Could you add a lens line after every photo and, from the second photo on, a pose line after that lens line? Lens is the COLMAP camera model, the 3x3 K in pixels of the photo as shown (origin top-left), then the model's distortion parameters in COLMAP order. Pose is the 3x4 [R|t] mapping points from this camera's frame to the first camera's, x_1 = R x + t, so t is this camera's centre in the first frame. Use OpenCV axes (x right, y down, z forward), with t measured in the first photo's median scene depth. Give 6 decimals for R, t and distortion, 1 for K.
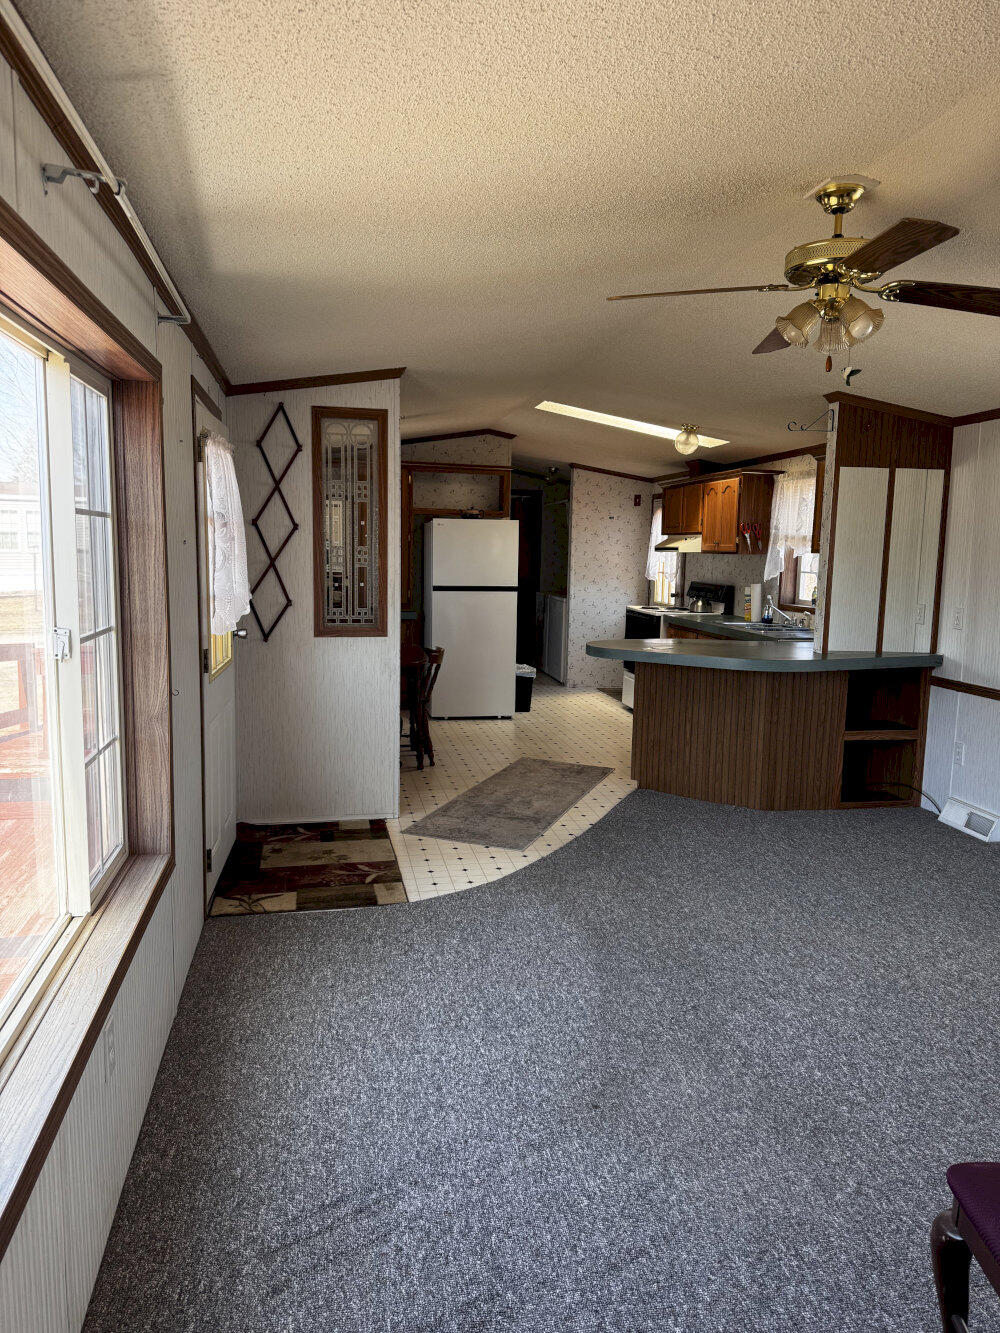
lens RADIAL K [[941.3, 0, 472.3], [0, 941.3, 670.8], [0, 0, 1]] dist [0.067415, -0.086613]
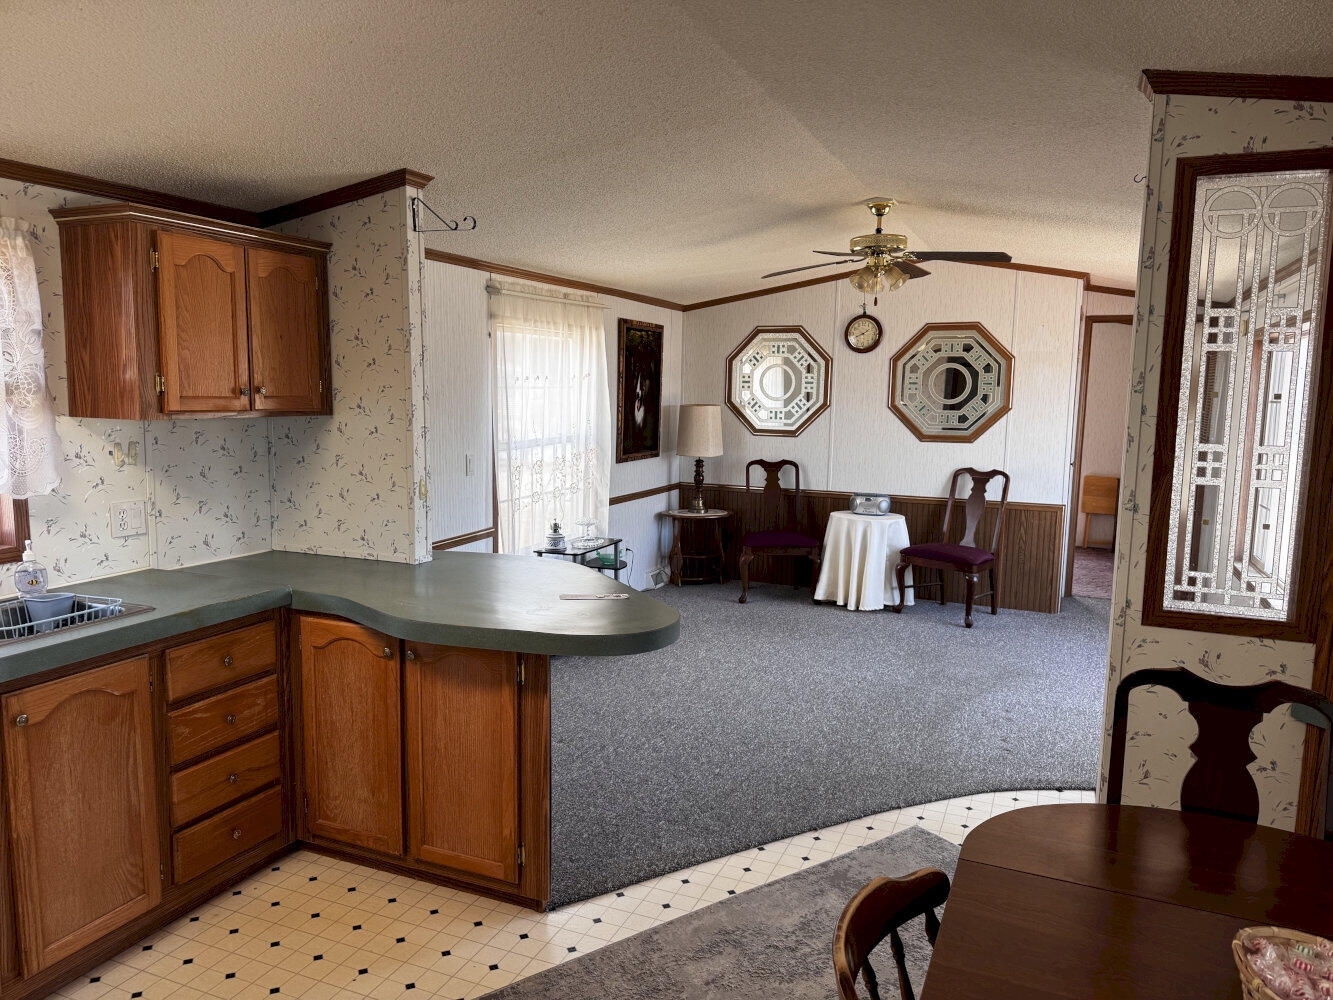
lens RADIAL K [[941.3, 0, 670.6], [0, 941.3, 508.1], [0, 0, 1]] dist [0.067415, -0.086613]
pose [[-0.850765, -0.094607, 0.516961, -0.086833], [0.043892, 0.967436, 0.249280, -0.147317], [-0.523710, 0.234769, -0.818908, 0.987439]]
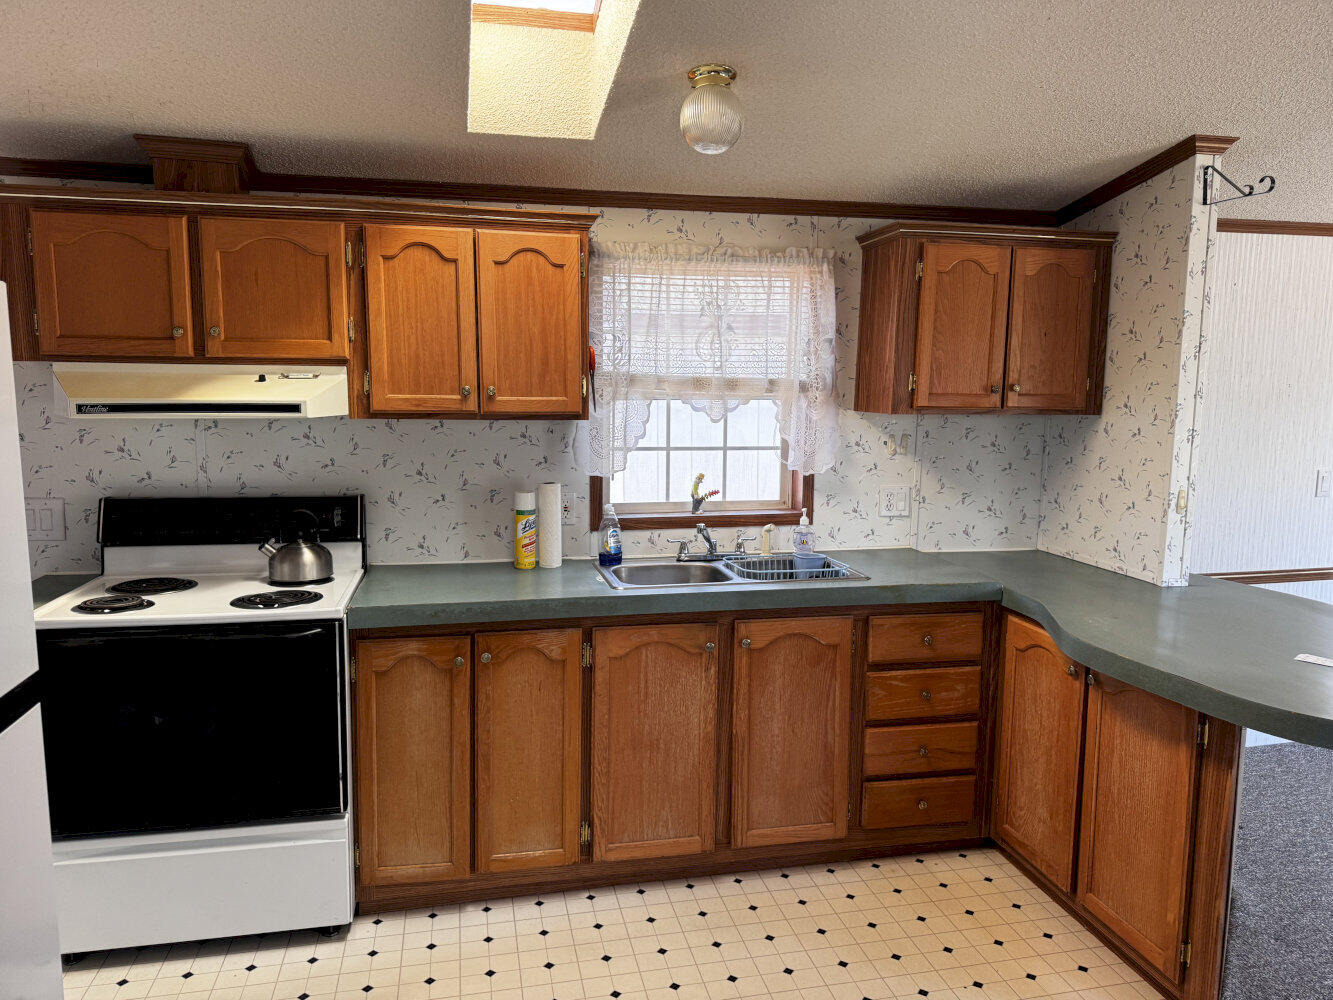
lens RADIAL K [[931.9, 0, 666.5], [0, 931.9, 500.0], [0, 0, 1]] dist [0.094644, -0.149150]
pose [[-0.055858, -0.139860, 0.988595, -0.125275], [0.121634, 0.981812, 0.145773, -0.132254], [-0.991002, 0.128389, -0.037830, 0.903507]]
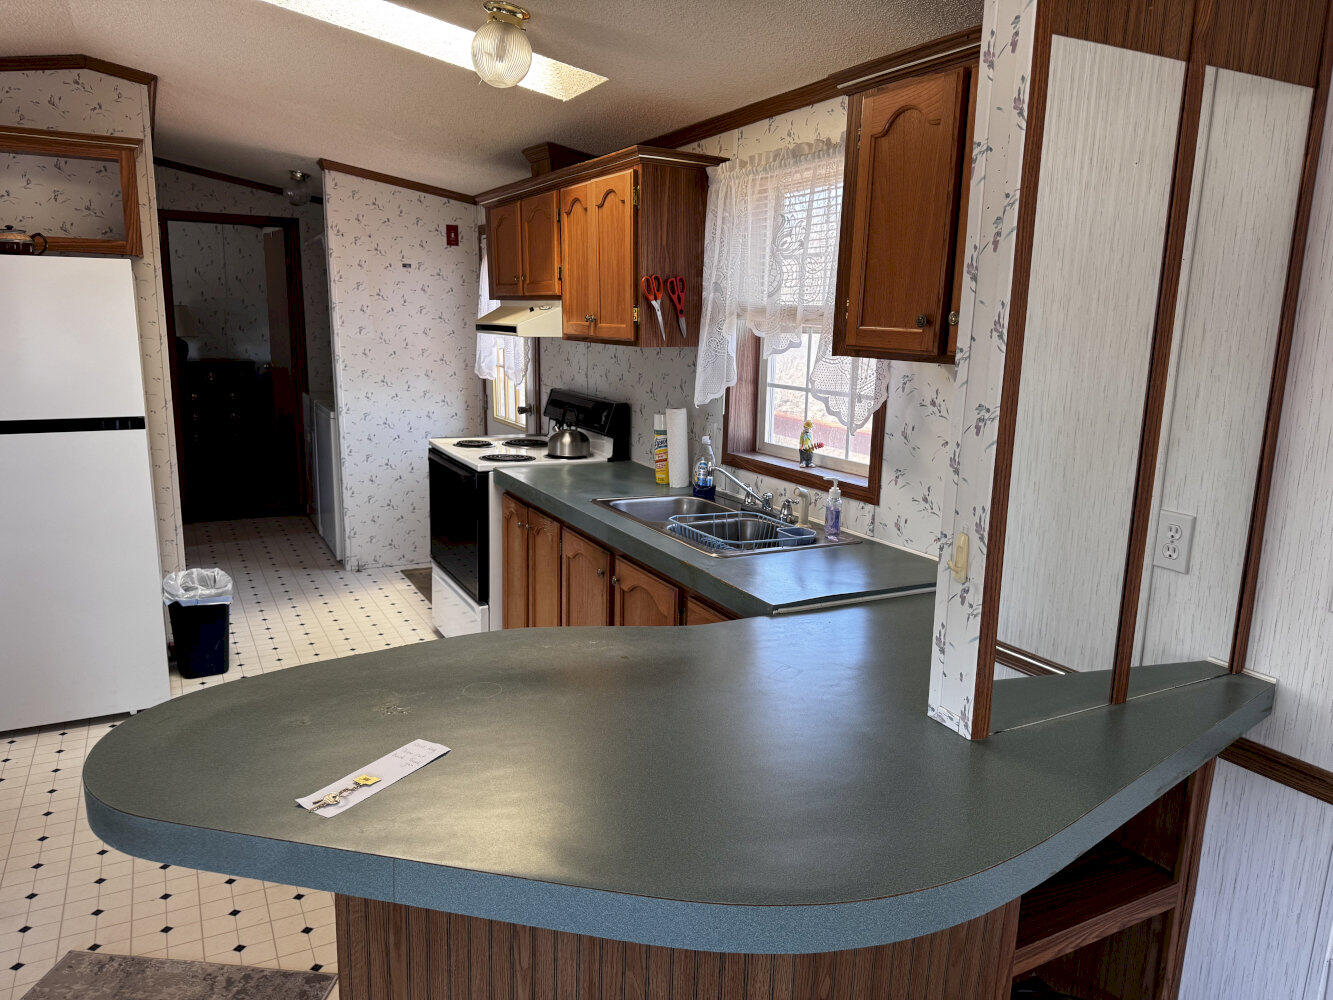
lens RADIAL K [[941.3, 0, 670.6], [0, 941.3, 508.1], [0, 0, 1]] dist [0.067415, -0.086613]
pose [[0.946283, -0.063463, 0.317049, 0.136389], [0.038836, 0.995759, 0.083407, -0.076713], [-0.320998, -0.066613, 0.944734, 0.520784]]
